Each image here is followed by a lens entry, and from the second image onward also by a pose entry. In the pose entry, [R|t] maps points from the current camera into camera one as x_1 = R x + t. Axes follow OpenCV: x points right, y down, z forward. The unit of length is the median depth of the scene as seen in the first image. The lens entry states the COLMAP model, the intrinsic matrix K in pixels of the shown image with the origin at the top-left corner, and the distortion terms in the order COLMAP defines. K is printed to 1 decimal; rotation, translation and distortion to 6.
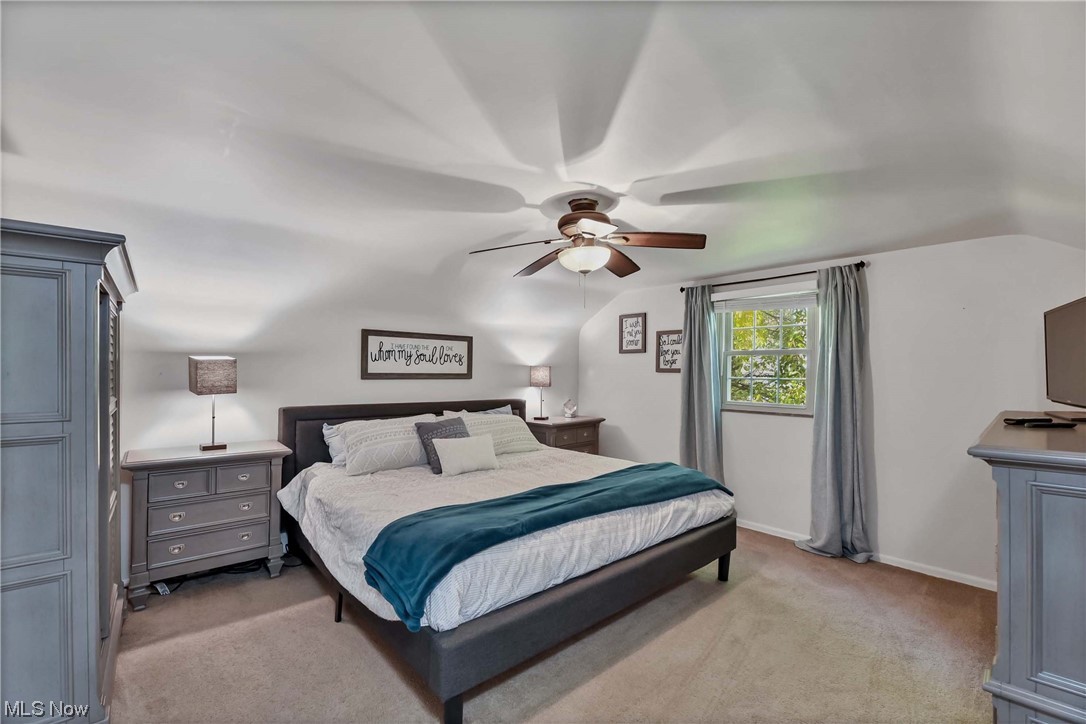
lens RADIAL K [[471.3, 0, 531.5], [0, 471.3, 367.1], [0, 0, 1]] dist [-0.013118, 0.000372]
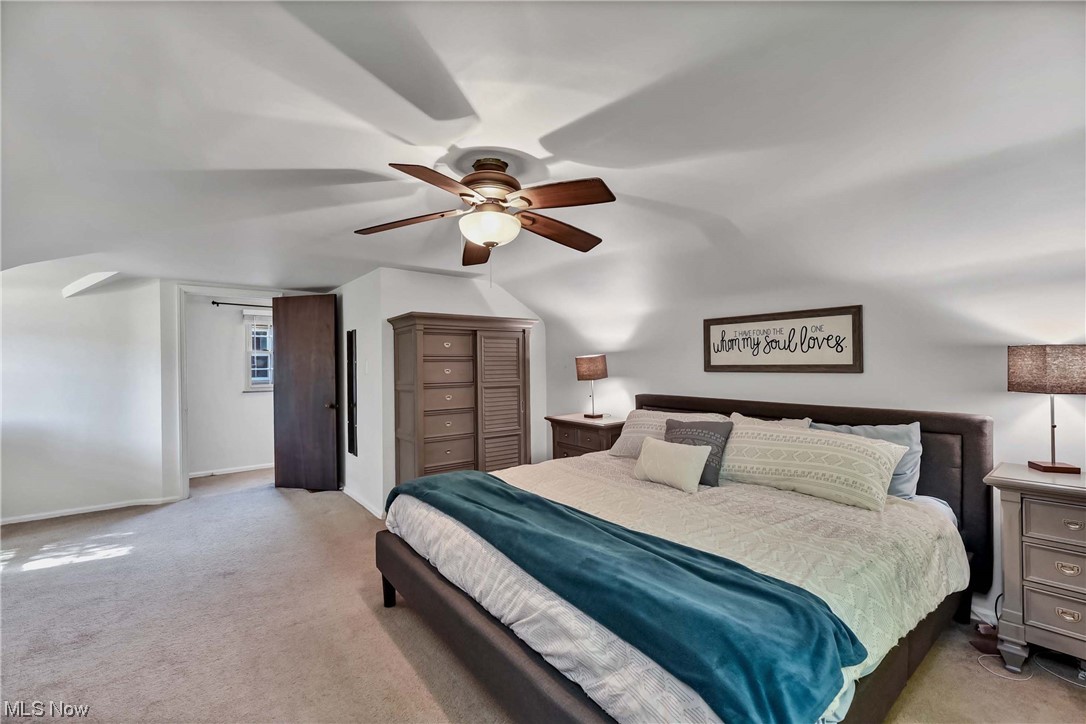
lens RADIAL K [[446.0, 0, 538.2], [0, 446.0, 361.3], [0, 0, 1]] dist [-0.009422, -0.001742]
pose [[-0.062857, -0.015490, -0.997902, 0.544634], [0.017216, 0.999714, -0.016602, 0.013263], [0.997874, -0.018223, -0.062572, 0.678563]]
